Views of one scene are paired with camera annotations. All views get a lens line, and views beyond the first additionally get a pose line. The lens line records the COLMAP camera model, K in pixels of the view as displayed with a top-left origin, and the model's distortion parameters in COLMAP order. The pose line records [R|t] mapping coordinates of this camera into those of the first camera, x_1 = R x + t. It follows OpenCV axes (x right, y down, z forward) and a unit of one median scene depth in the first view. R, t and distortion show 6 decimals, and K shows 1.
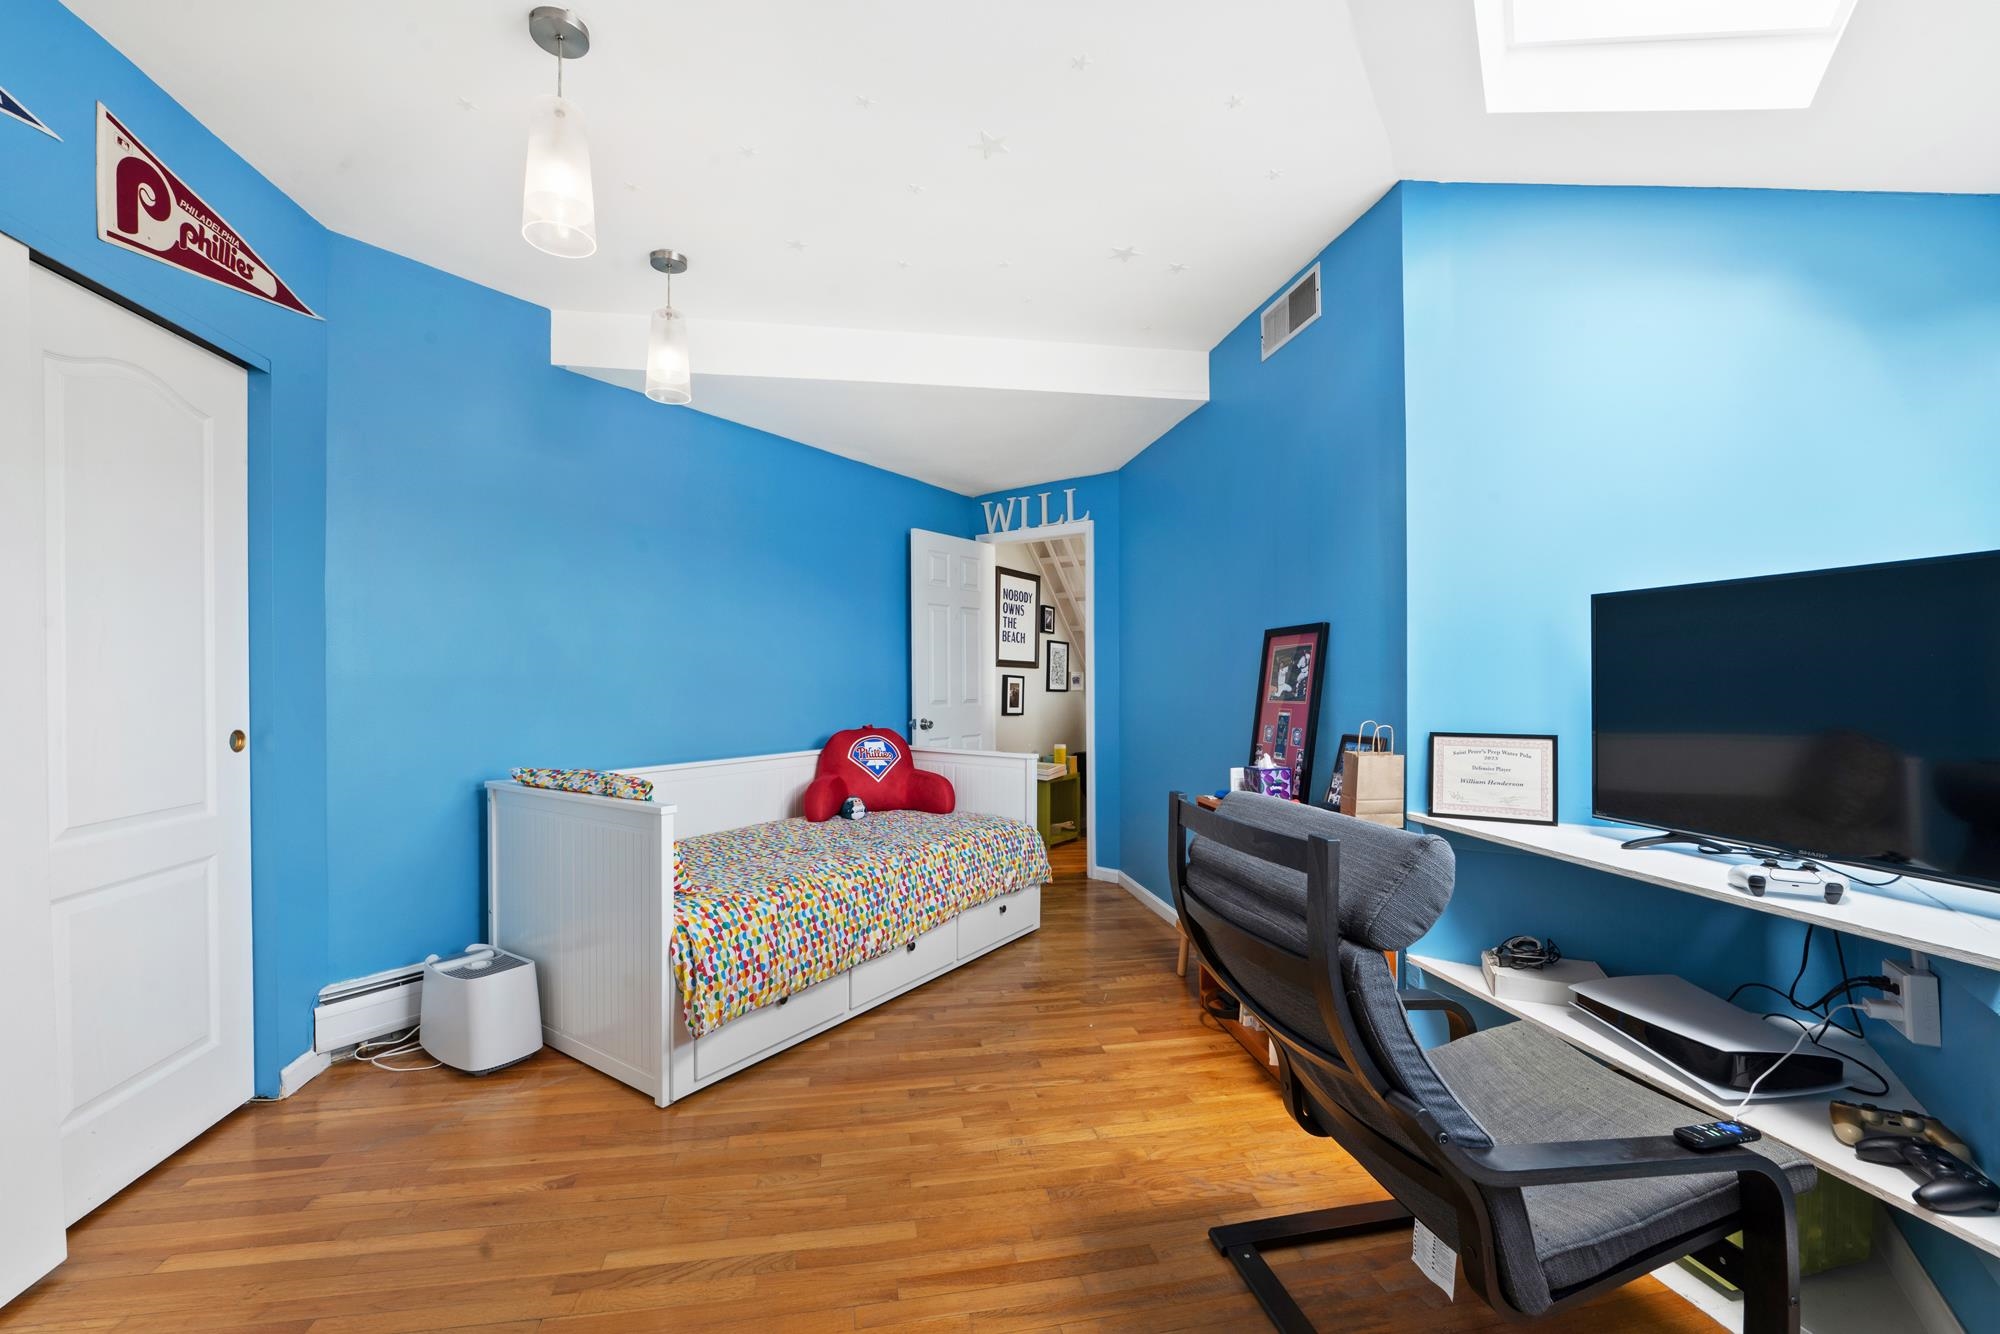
lens RADIAL K [[790.4, 0, 993.1], [0, 790.4, 680.1], [0, 0, 1]] dist [-0.010461, -0.000350]
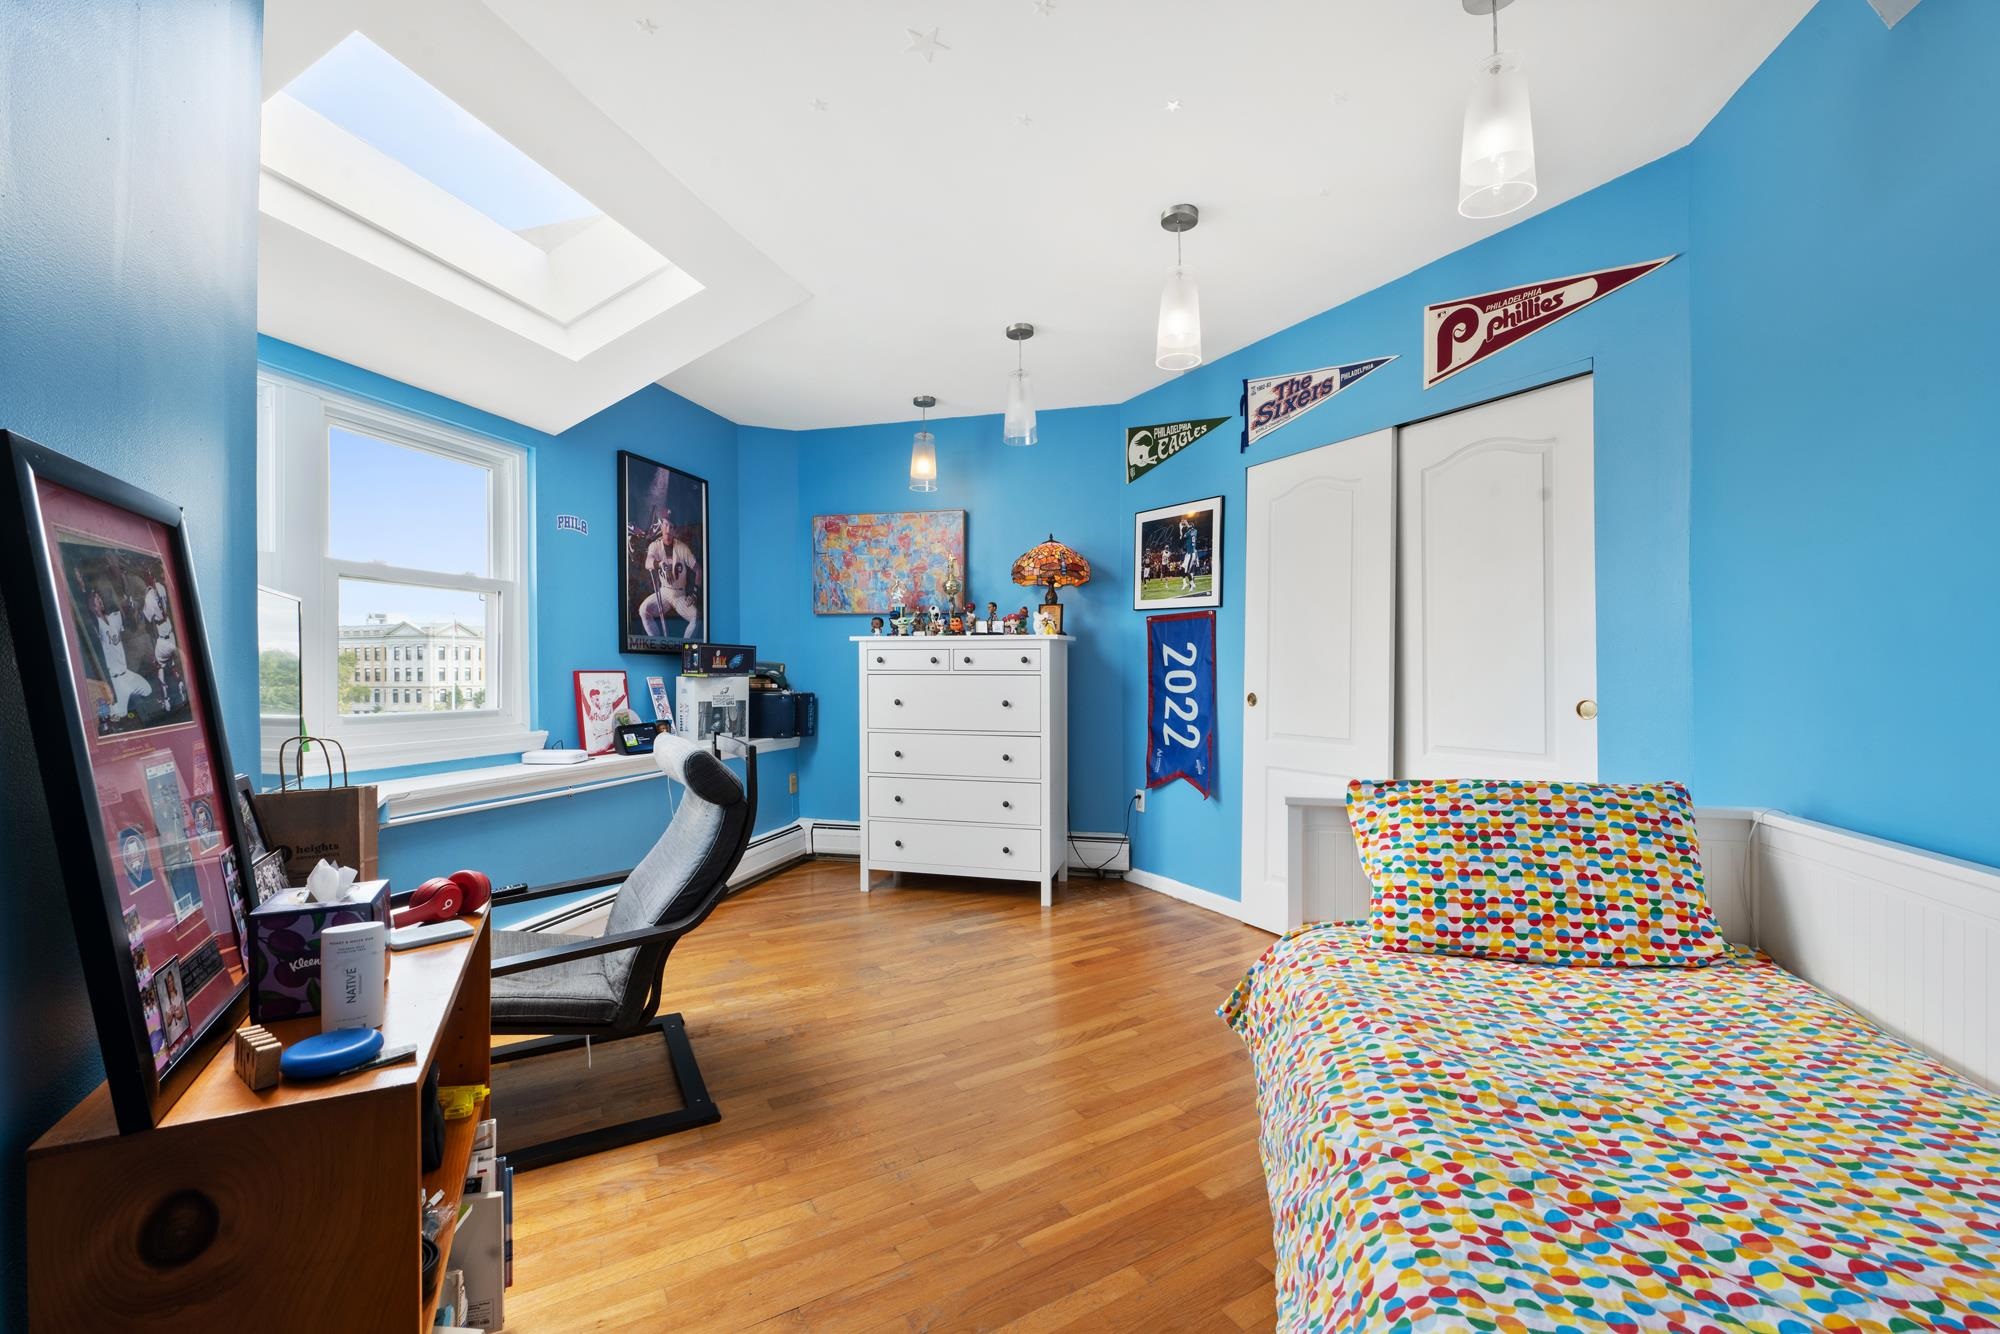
lens RADIAL K [[790.4, 0, 1000.1], [0, 790.4, 661.3], [0, 0, 1]] dist [-0.010461, -0.000350]
pose [[-0.939255, 0.006459, -0.343159, 0.238003], [0.008329, 0.999957, -0.003974, 0.006925], [0.343118, -0.006591, -0.939269, 1.955924]]
